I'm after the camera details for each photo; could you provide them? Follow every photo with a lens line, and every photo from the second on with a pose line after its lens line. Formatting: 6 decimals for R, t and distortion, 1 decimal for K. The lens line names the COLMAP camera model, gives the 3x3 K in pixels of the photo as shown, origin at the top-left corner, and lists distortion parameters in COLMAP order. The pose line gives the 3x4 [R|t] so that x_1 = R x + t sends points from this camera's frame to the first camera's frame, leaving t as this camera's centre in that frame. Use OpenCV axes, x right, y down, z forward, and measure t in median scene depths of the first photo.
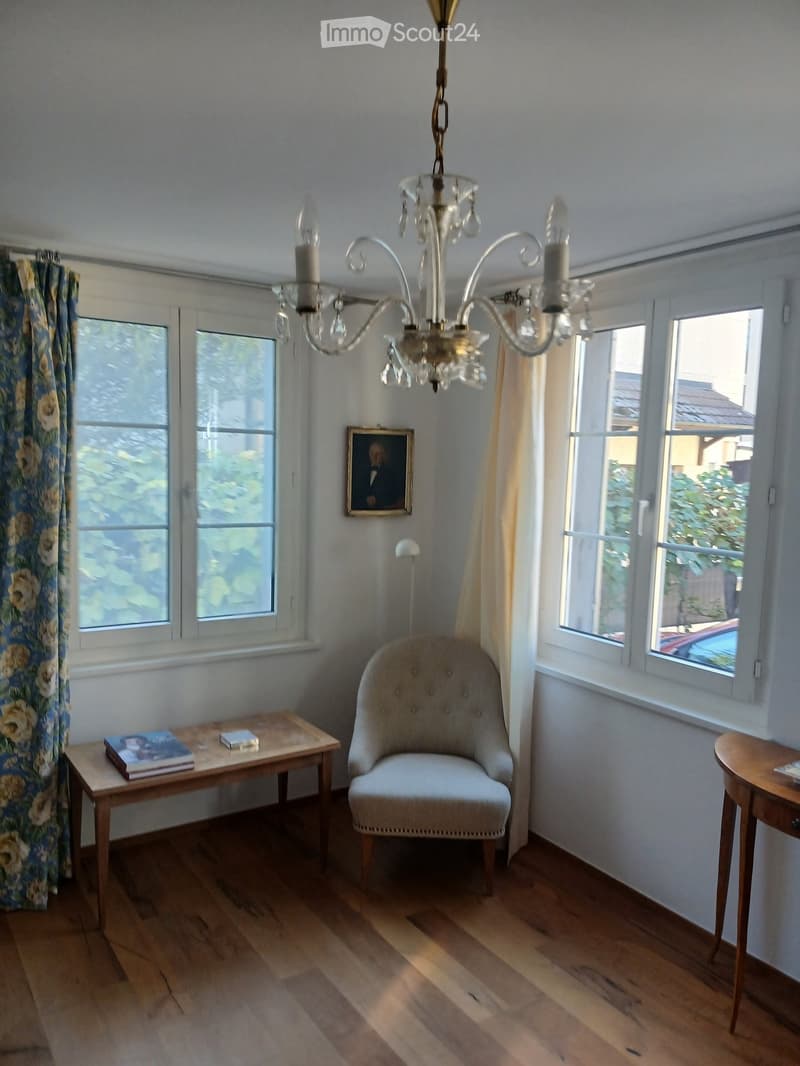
lens RADIAL K [[841.2, 0, 396.7], [0, 841.2, 565.9], [0, 0, 1]] dist [0.053899, -0.129612]
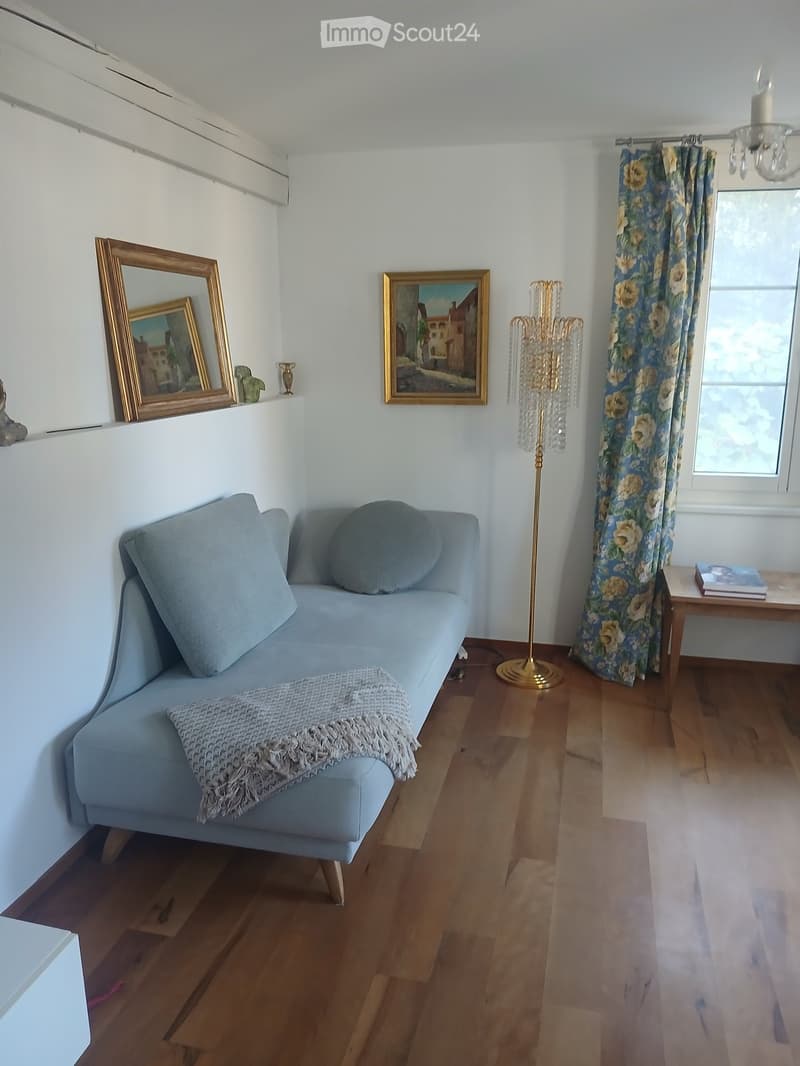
lens RADIAL K [[841.2, 0, 396.7], [0, 841.2, 565.9], [0, 0, 1]] dist [0.053899, -0.129612]
pose [[0.685411, 0.149589, -0.712625, 0.218912], [-0.067256, 0.987493, 0.142600, 0.071667], [0.725044, -0.049812, 0.686899, -0.116052]]
